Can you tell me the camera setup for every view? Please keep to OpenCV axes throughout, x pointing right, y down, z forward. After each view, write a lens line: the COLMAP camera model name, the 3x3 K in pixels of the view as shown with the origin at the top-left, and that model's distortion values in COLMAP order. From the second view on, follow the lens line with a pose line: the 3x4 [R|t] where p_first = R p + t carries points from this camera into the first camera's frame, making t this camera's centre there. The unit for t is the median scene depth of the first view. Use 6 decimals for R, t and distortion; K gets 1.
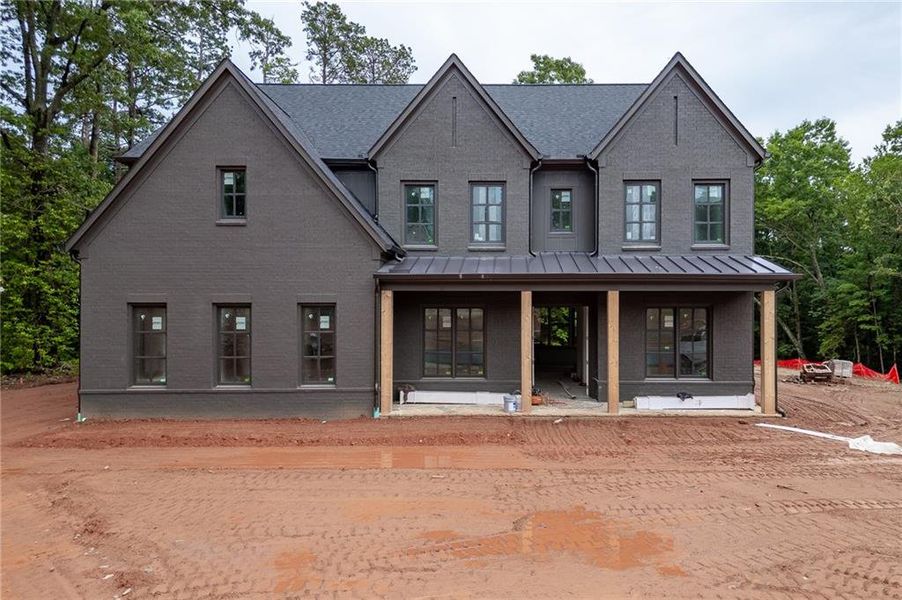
lens RADIAL K [[658.3, 0, 501.6], [0, 658.3, 305.0], [0, 0, 1]] dist [0.062117, -0.056464]
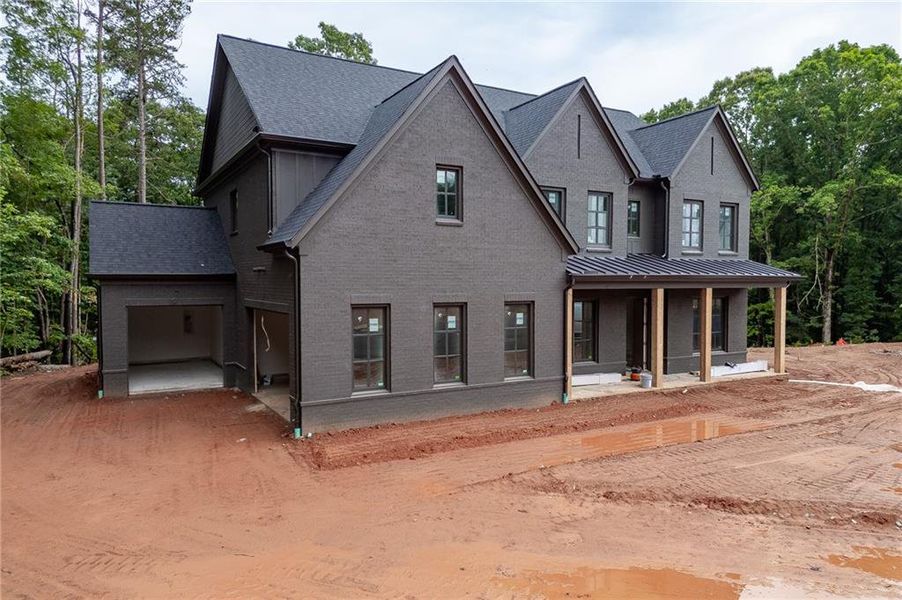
lens RADIAL K [[666.4, 0, 496.4], [0, 666.4, 302.7], [0, 0, 1]] dist [0.005676, -0.000877]
pose [[0.848942, -0.016999, 0.528212, -0.802342], [-0.005543, 0.999141, 0.041064, -0.040641], [-0.528457, -0.037789, 0.848119, 0.097581]]
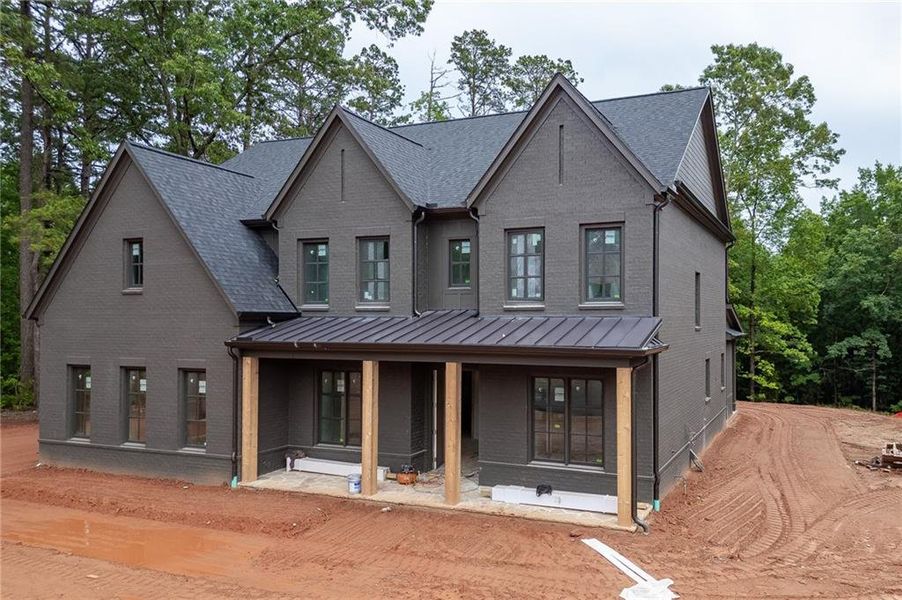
lens RADIAL K [[698.3, 0, 533.9], [0, 698.3, 309.7], [0, 0, 1]] dist [0.079792, -0.073122]
pose [[0.925155, -0.004559, -0.379562, 0.566939], [0.001665, 0.999967, -0.007953, -0.076662], [0.379586, 0.006725, 0.925132, 0.172898]]
